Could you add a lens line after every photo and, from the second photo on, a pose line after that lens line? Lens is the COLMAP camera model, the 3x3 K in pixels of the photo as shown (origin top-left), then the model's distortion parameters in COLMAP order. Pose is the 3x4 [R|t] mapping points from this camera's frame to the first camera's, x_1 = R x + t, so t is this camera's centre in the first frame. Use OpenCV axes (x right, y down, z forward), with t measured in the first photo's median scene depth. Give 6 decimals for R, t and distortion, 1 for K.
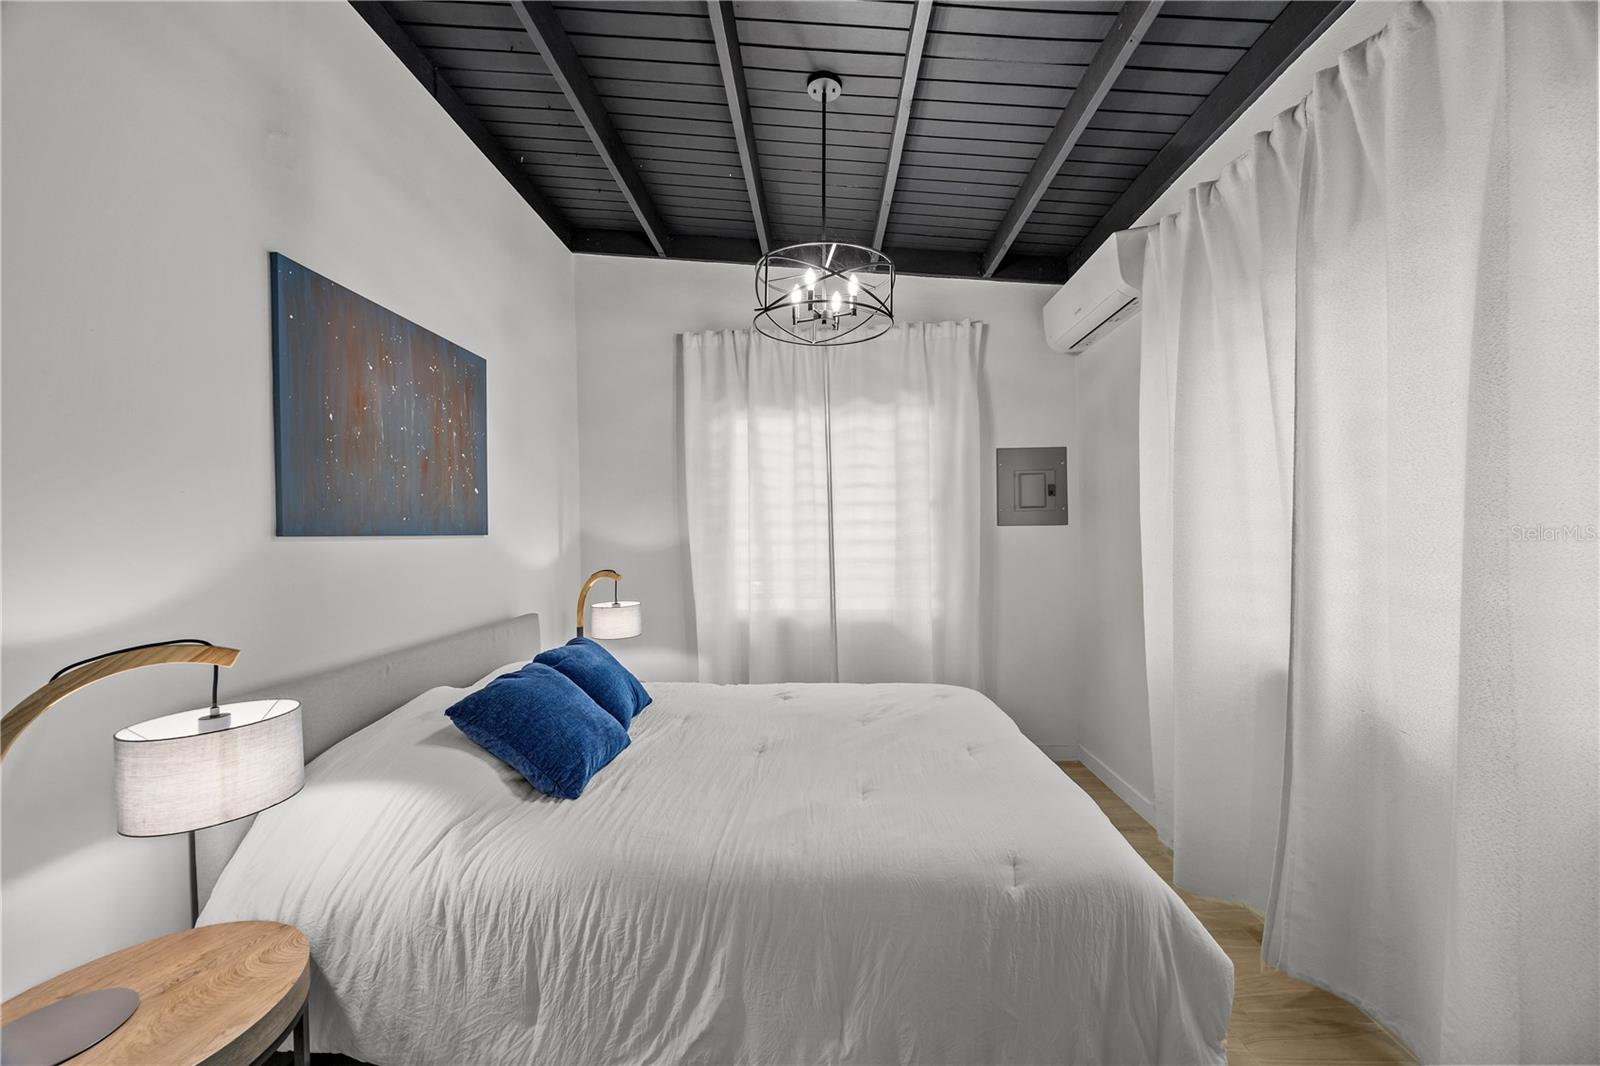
lens RADIAL K [[610.6, 0, 800.0], [0, 610.6, 533.0], [0, 0, 1]] dist [-0.001498, 0.000296]
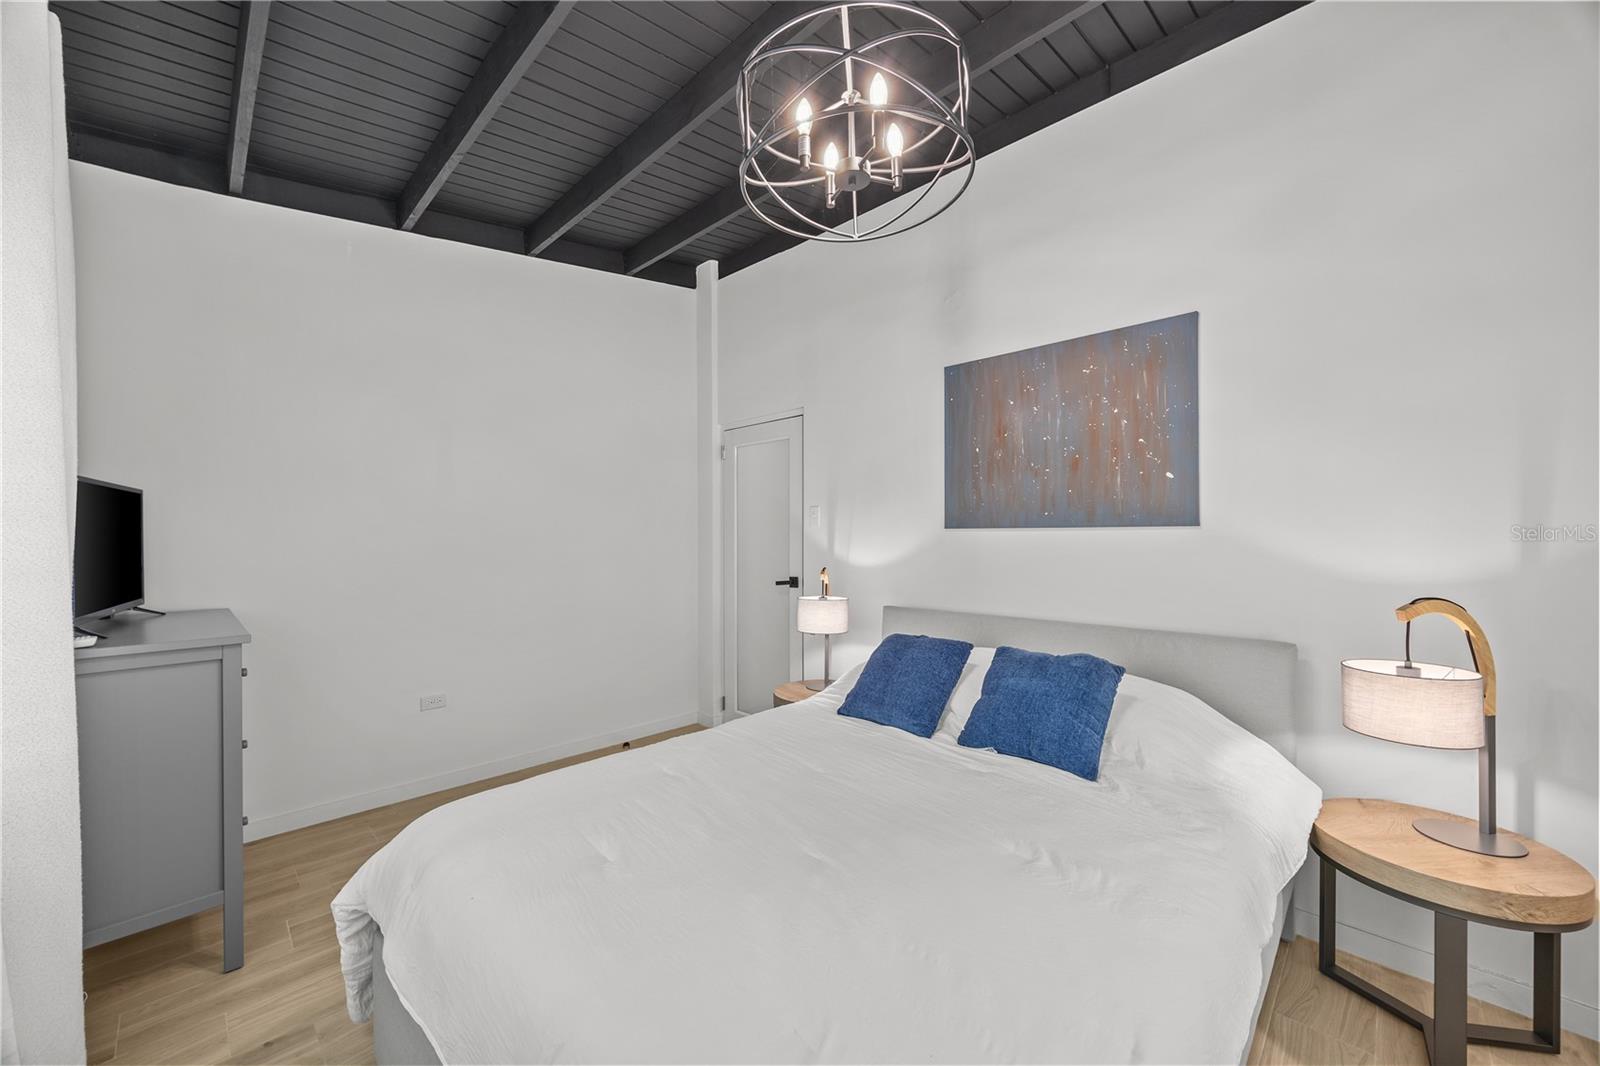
lens RADIAL K [[611.6, 0, 796.4], [0, 611.6, 536.4], [0, 0, 1]] dist [0.000286, 0.000043]
pose [[-0.679415, 0.023052, -0.733392, 0.485077], [0.016209, 0.999734, 0.016407, -0.005131], [0.733576, -0.000740, -0.679607, 1.239375]]
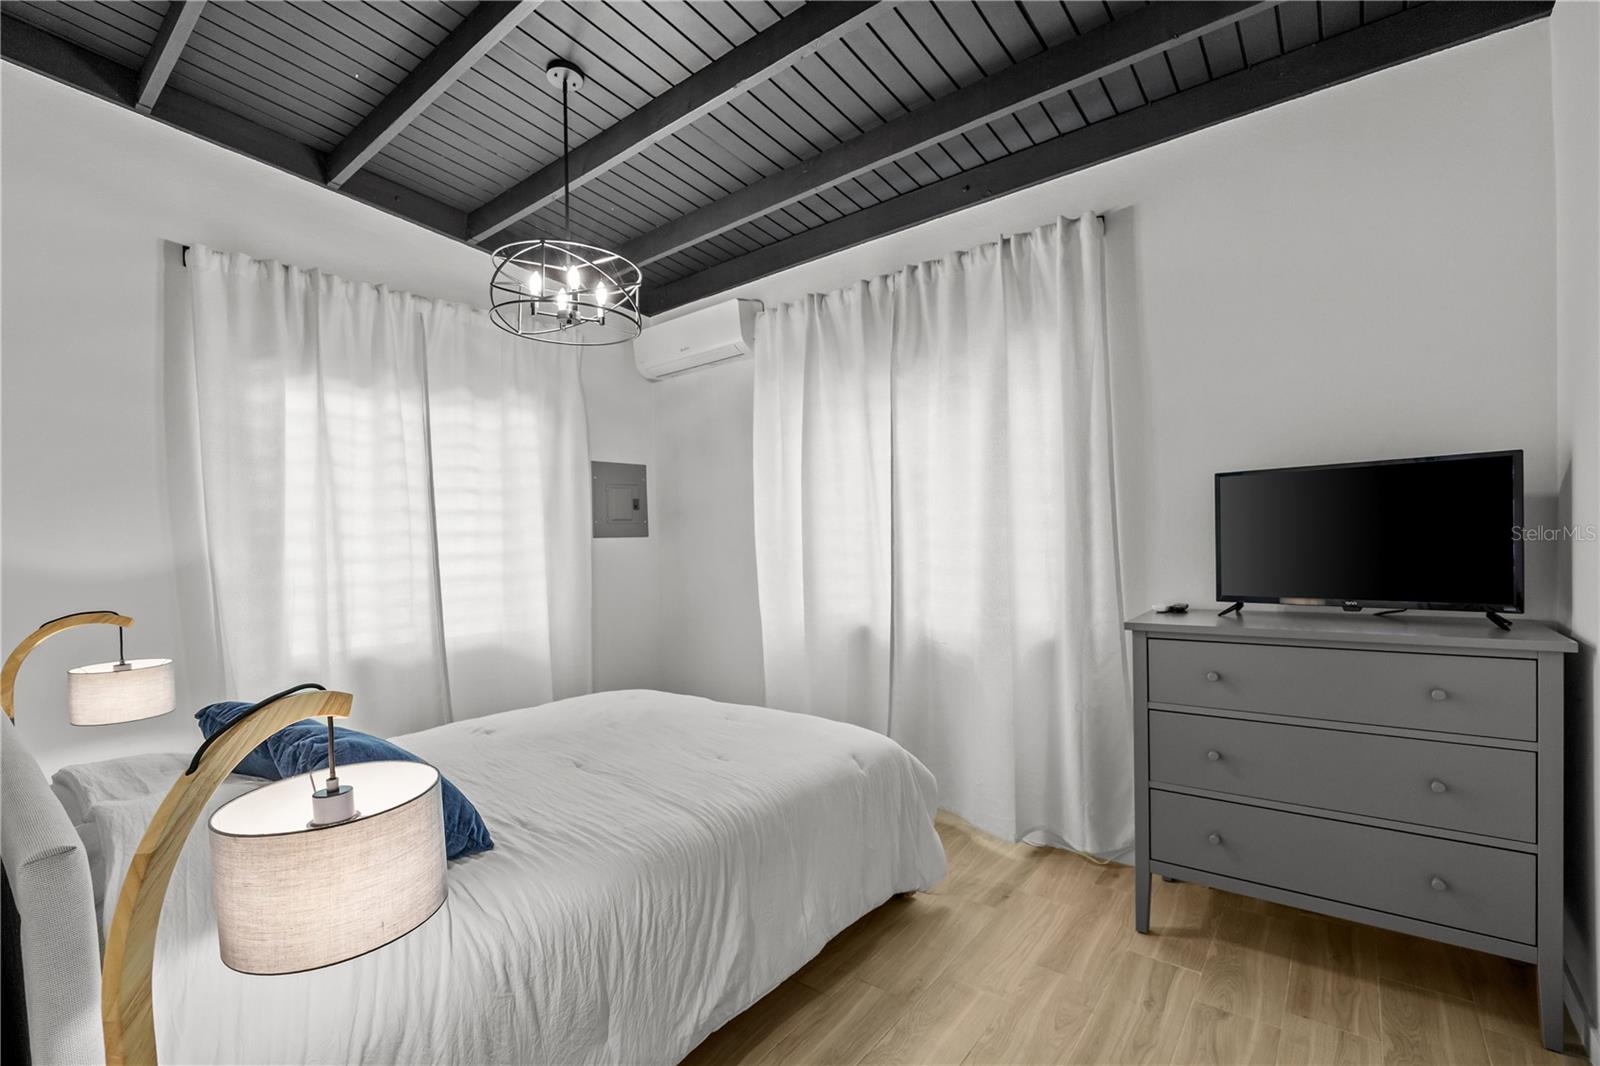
lens RADIAL K [[709.6, 0, 790.5], [0, 709.6, 559.7], [0, 0, 1]] dist [-0.001022, -0.000341]
pose [[0.604112, -0.026732, 0.796451, -0.585483], [0.021558, 0.999620, 0.017199, 0.015897], [-0.796608, 0.006779, 0.604458, 0.042727]]
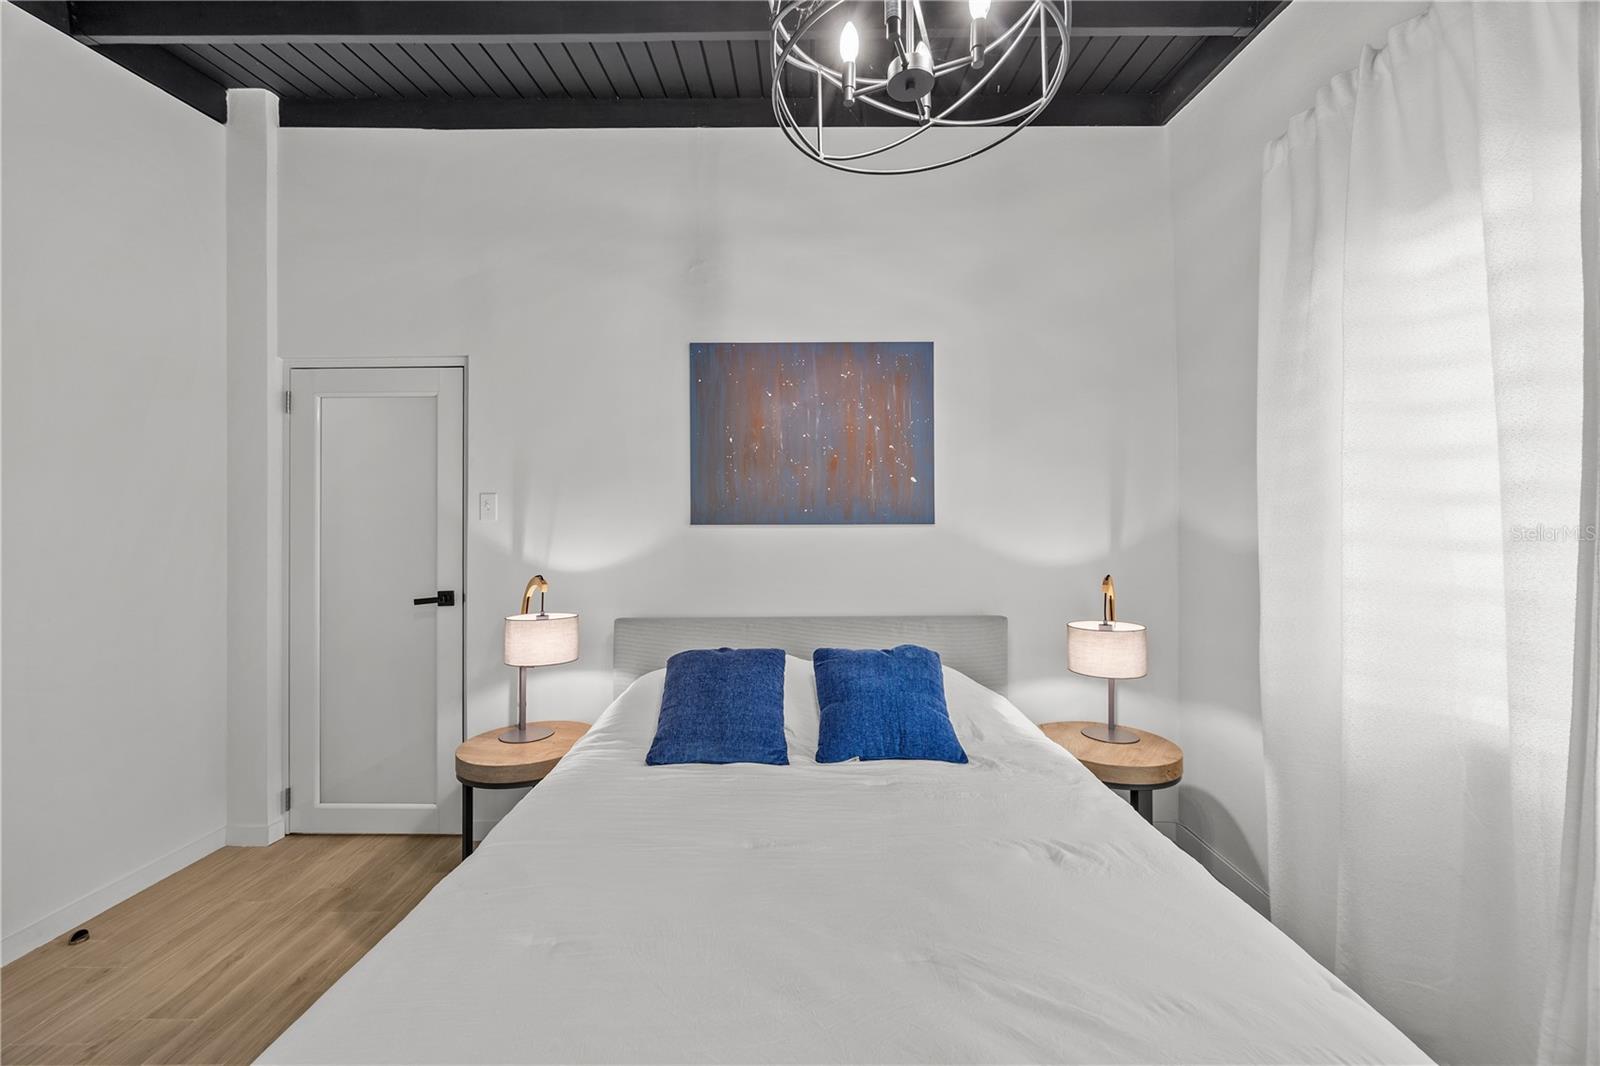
lens RADIAL K [[610.6, 0, 800.0], [0, 610.6, 533.0], [0, 0, 1]] dist [-0.001498, 0.000296]
pose [[0.029317, 0.018393, -0.999401, 0.474464], [0.002589, 0.999826, 0.018477, -0.000955], [0.999567, -0.003129, 0.029264, 0.810531]]
